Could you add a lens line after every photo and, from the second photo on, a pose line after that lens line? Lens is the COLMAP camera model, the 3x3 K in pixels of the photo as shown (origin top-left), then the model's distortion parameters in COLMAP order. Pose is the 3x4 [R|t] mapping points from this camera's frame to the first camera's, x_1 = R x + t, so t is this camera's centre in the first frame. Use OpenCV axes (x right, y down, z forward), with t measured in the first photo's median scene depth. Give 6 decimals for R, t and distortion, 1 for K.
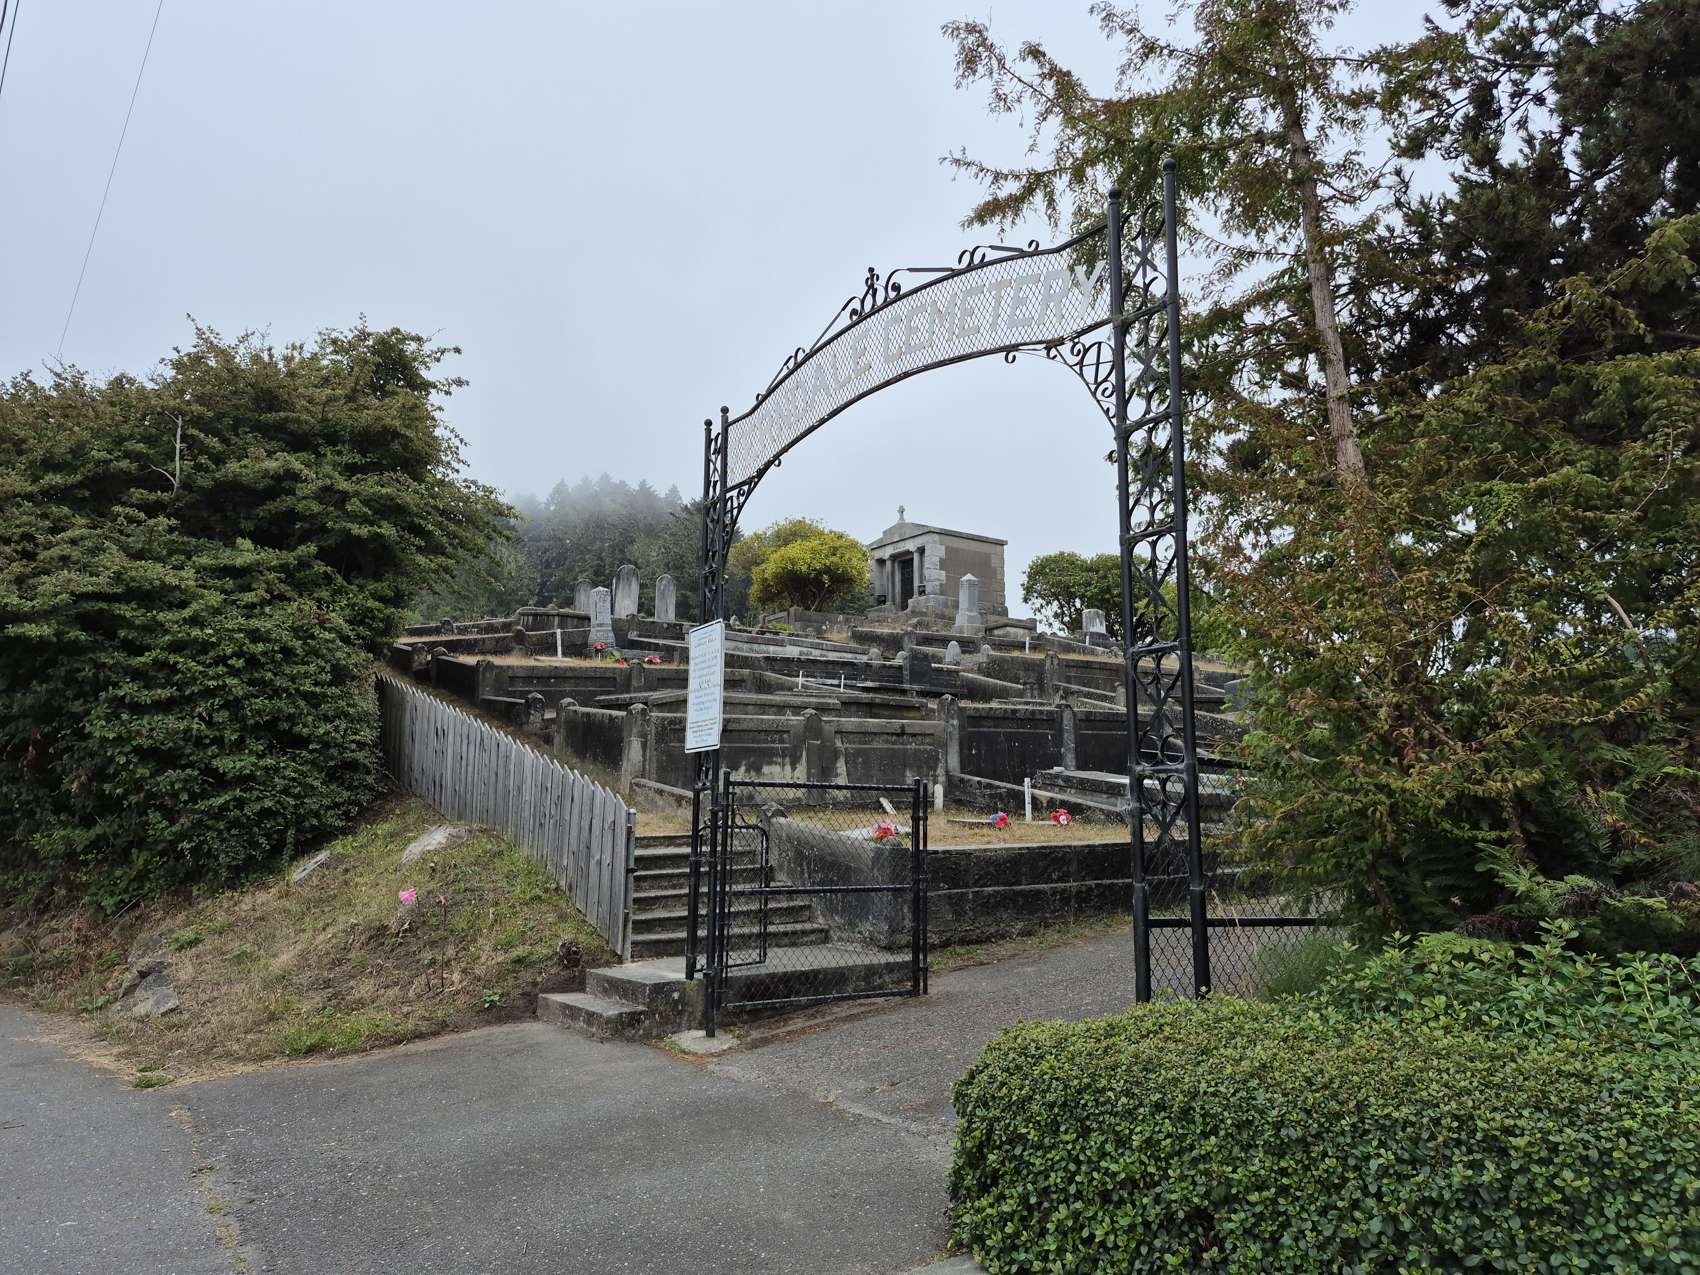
lens RADIAL K [[1143.2, 0, 850.0], [0, 1143.2, 637.5], [0, 0, 1]] dist [0.058509, -0.000815]
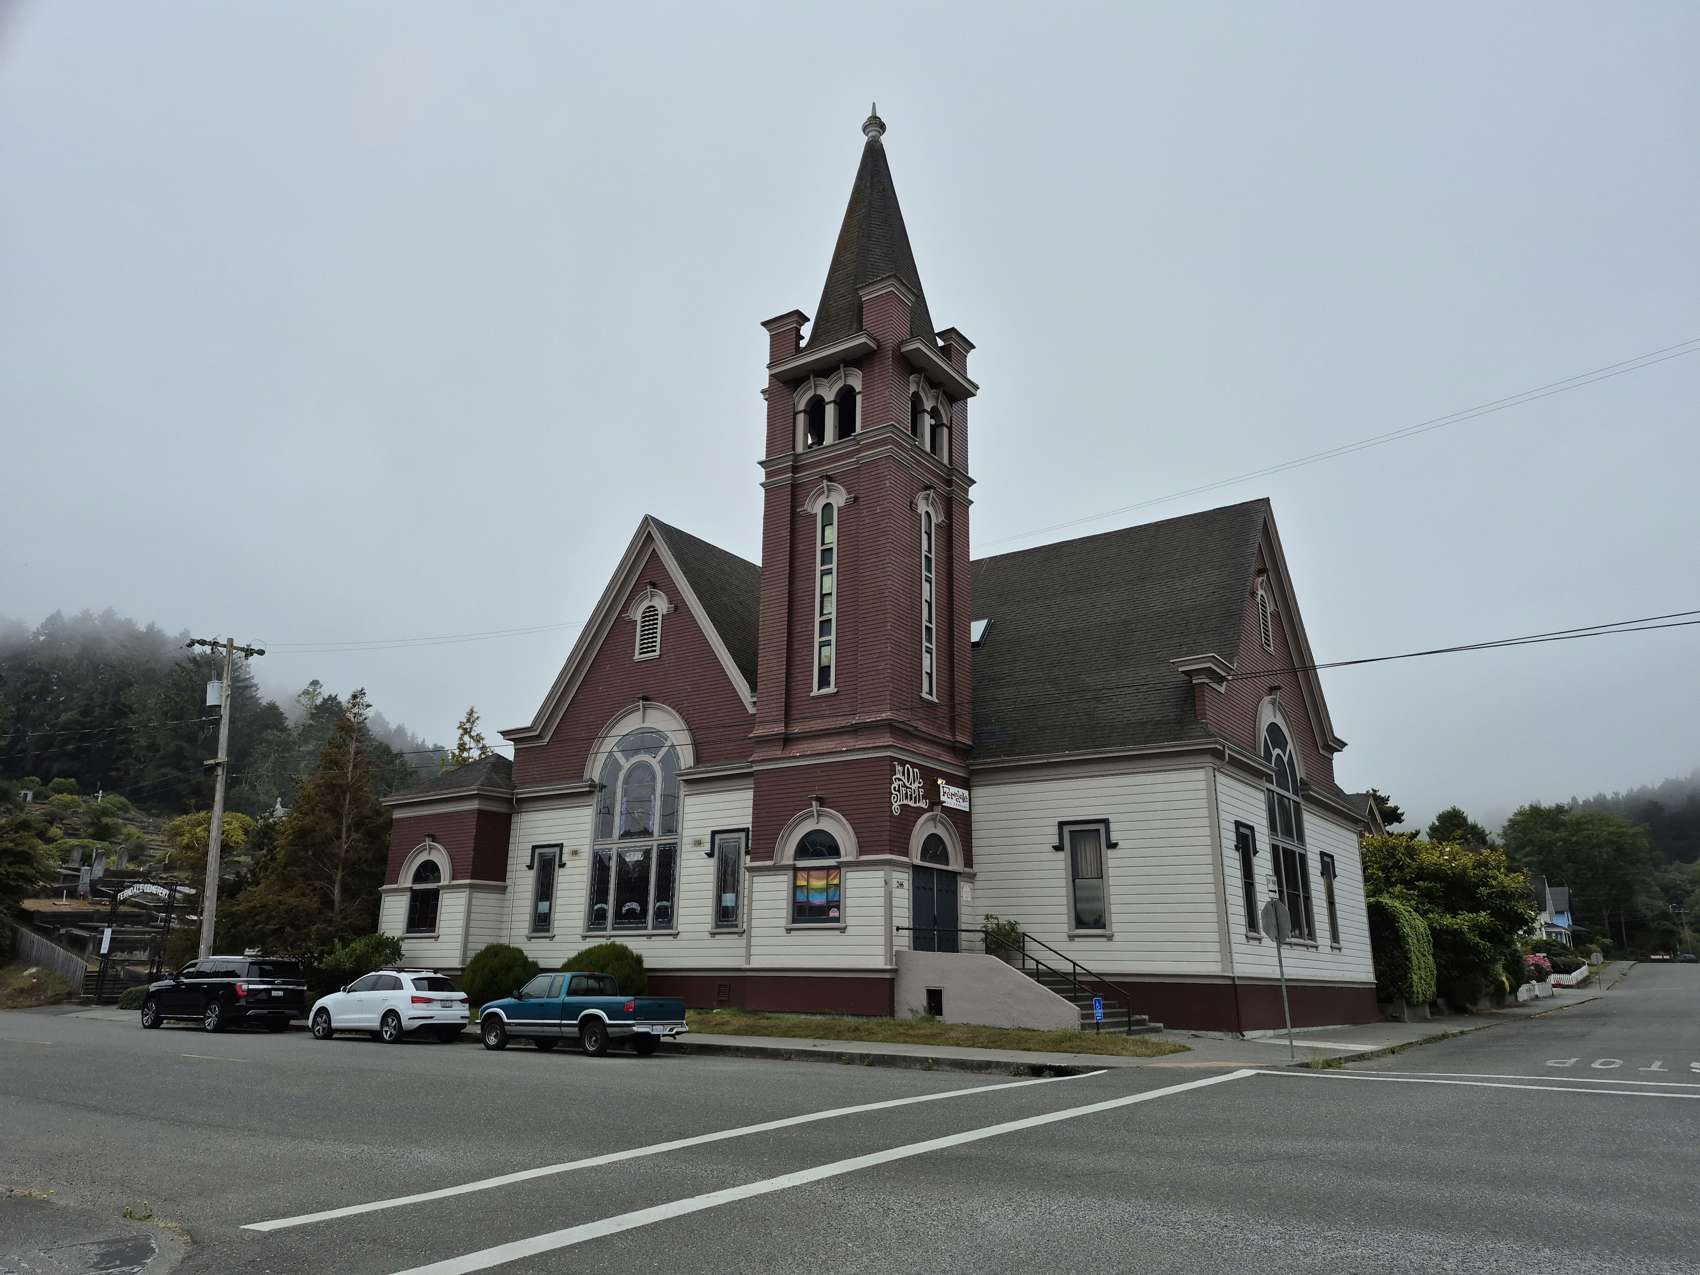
lens RADIAL K [[1157.0, 0, 850.0], [0, 1157.0, 637.5], [0, 0, 1]] dist [0.000197, 0.000074]
pose [[0.928473, 0.113299, 0.353696, 0.702079], [-0.068477, 0.988229, -0.136800, -0.586568], [-0.365032, 0.102795, 0.925303, -3.704244]]
